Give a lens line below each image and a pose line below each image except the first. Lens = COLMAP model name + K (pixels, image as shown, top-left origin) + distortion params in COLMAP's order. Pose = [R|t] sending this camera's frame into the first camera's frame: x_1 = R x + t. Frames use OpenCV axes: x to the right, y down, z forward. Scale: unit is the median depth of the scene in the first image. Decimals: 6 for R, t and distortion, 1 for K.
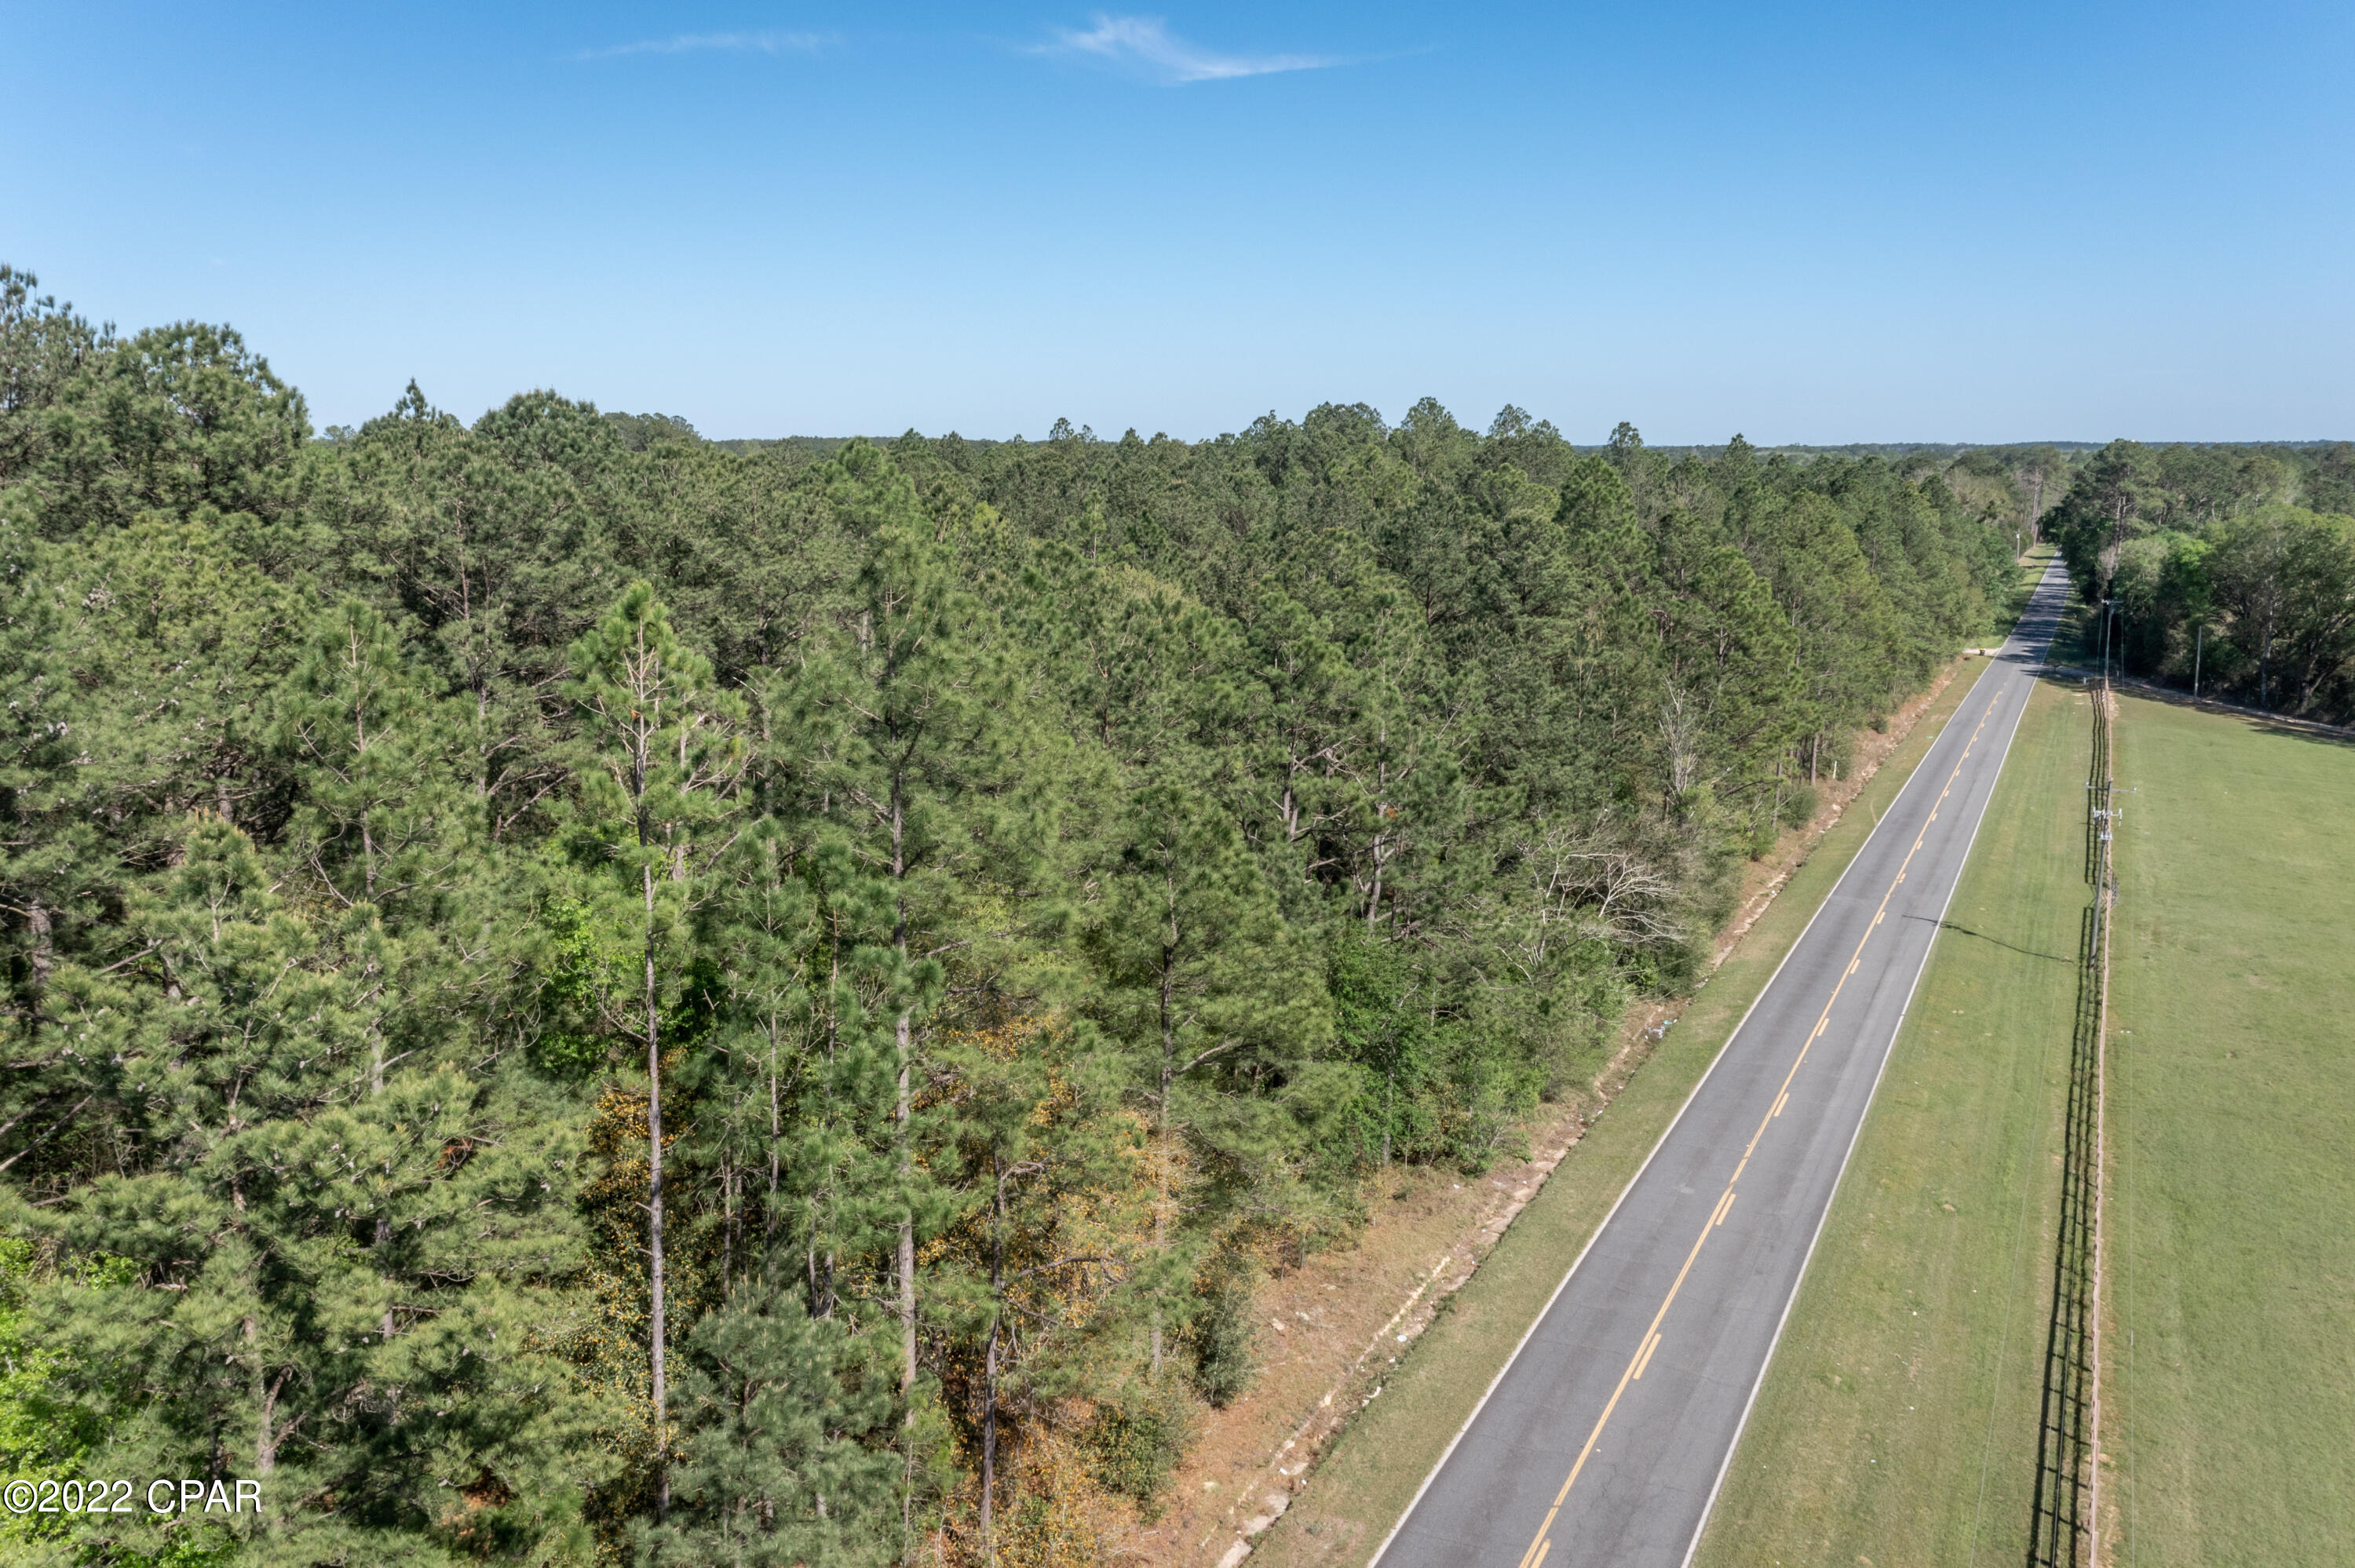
lens RADIAL K [[1888.8, 0, 1177.5], [0, 1888.8, 784.0], [0, 0, 1]] dist [0.030925, 0.001867]
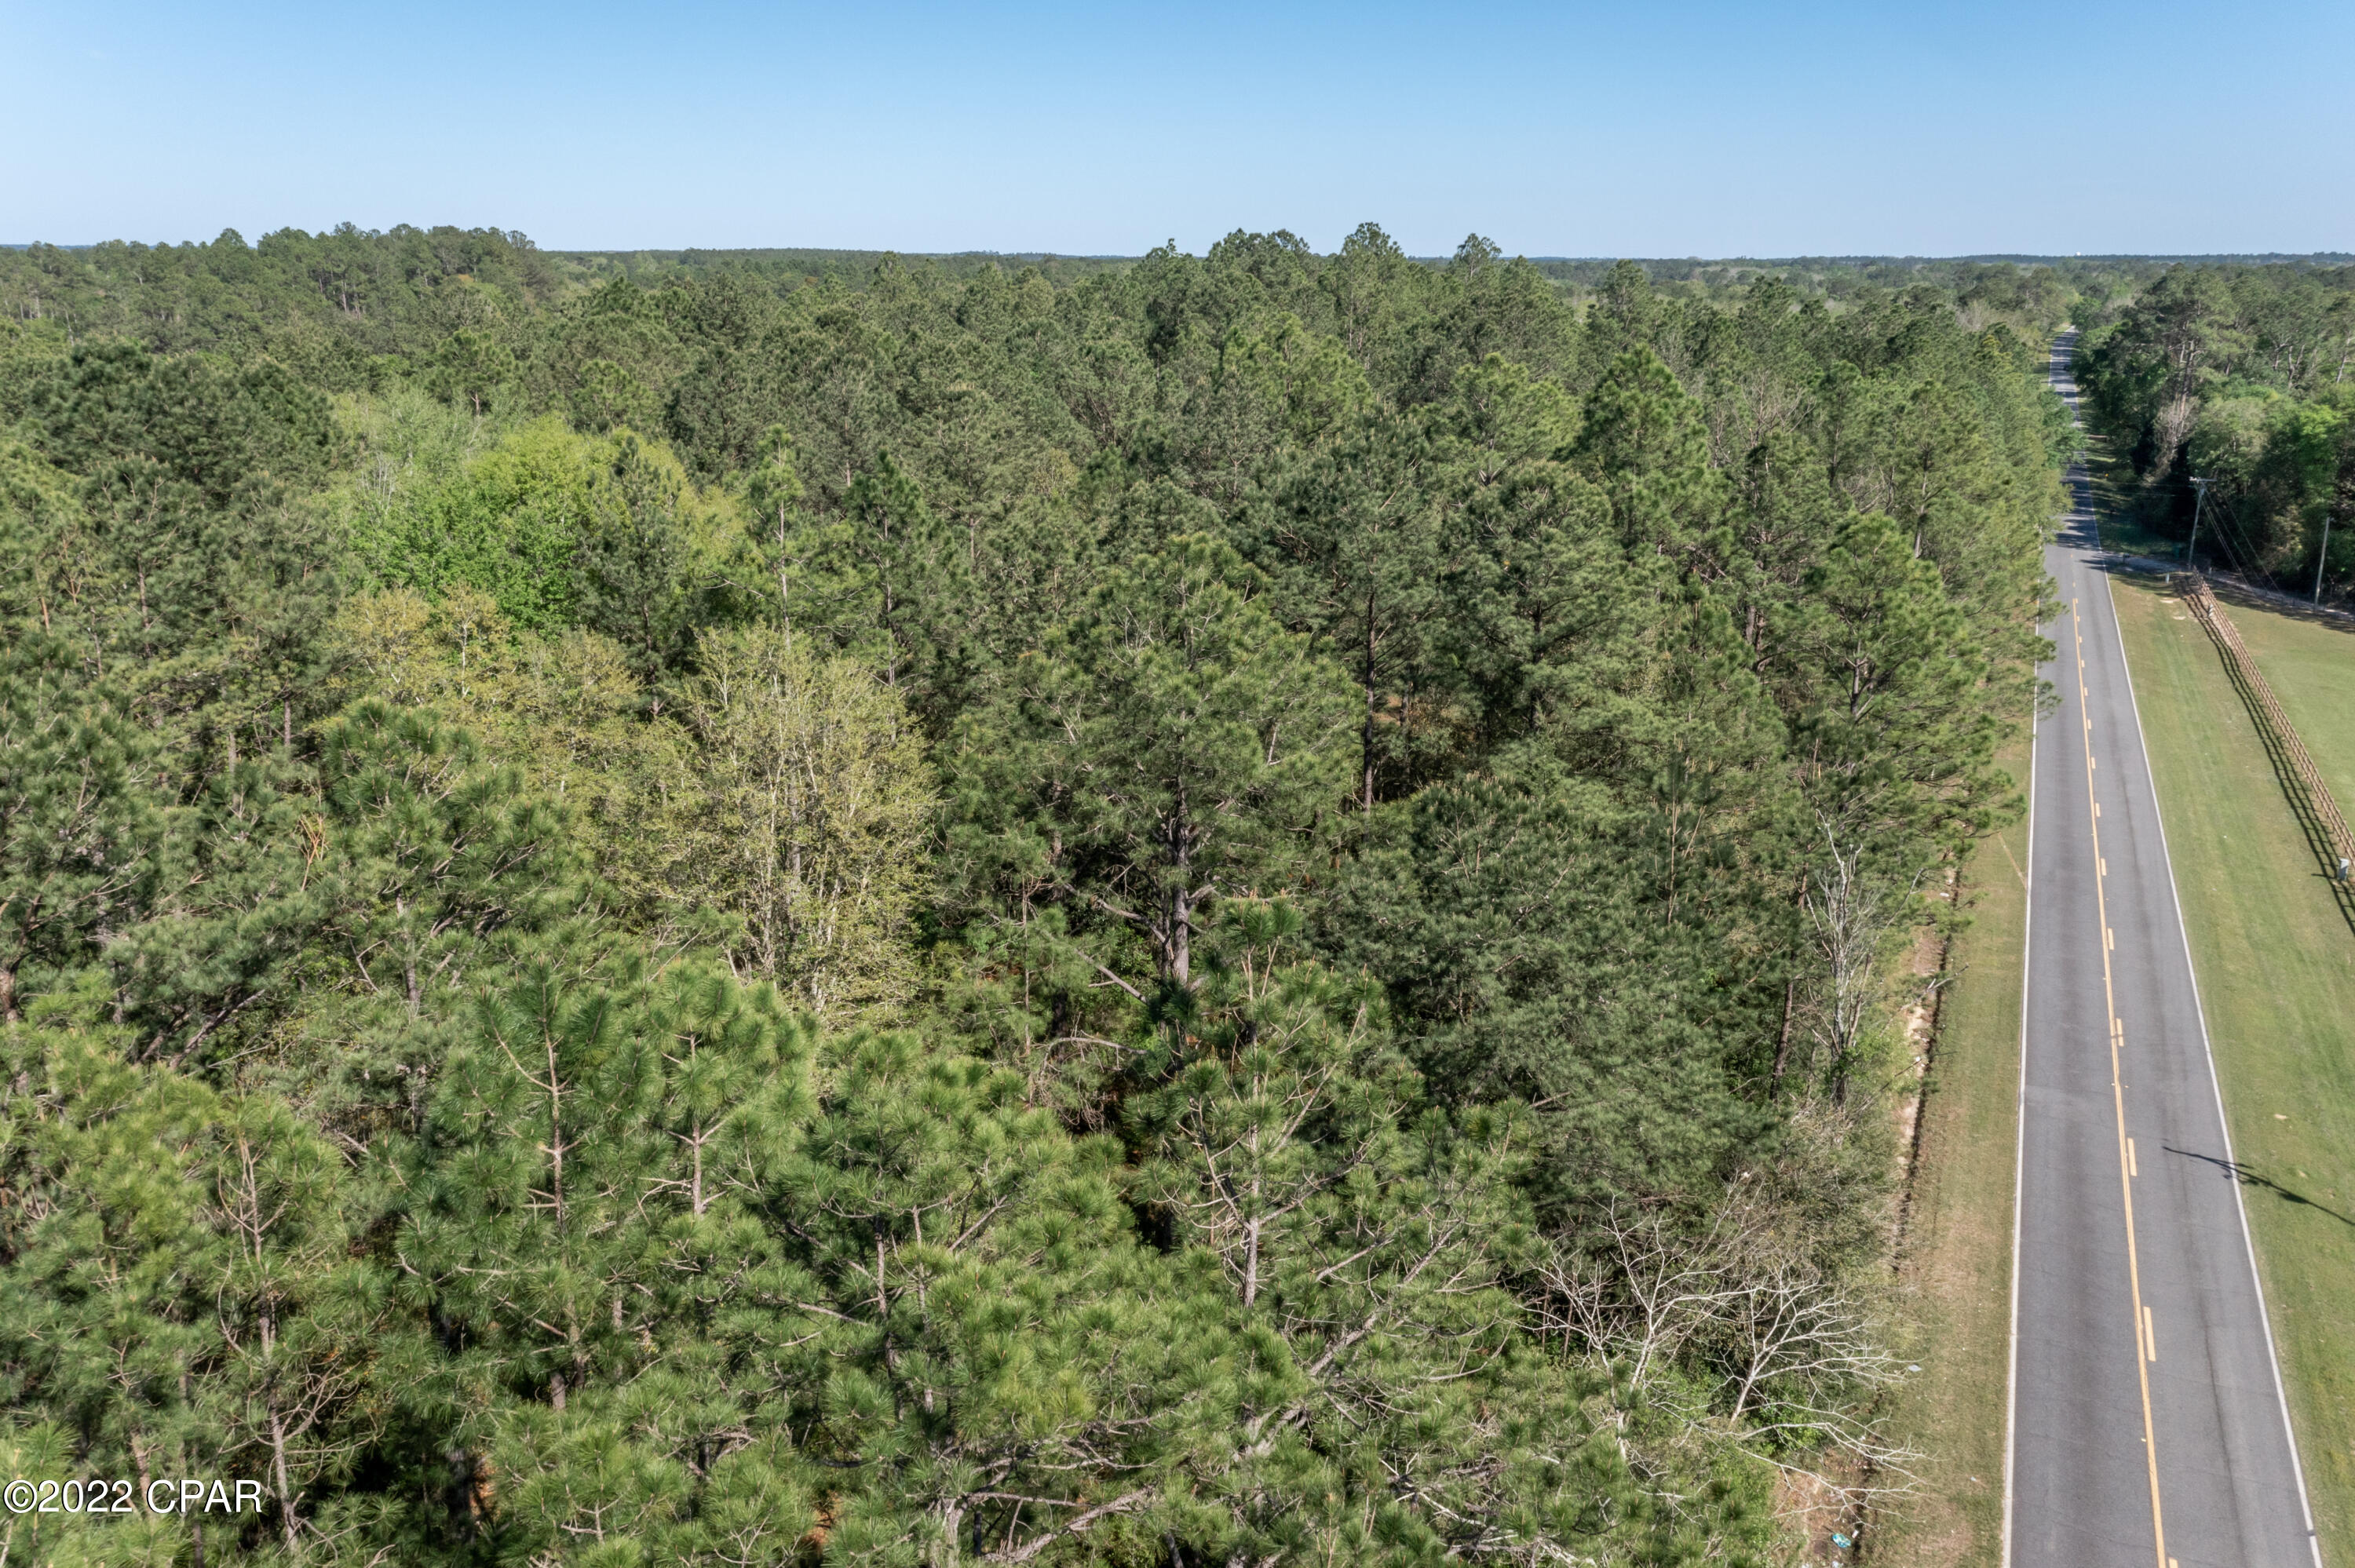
lens RADIAL K [[1888.8, 0, 1177.5], [0, 1888.8, 784.0], [0, 0, 1]] dist [0.030925, 0.001867]
pose [[0.999446, -0.007048, 0.032531, 0.026396], [0.003933, 0.995484, 0.094843, -0.048611], [-0.033052, -0.094663, 0.994961, 0.203815]]
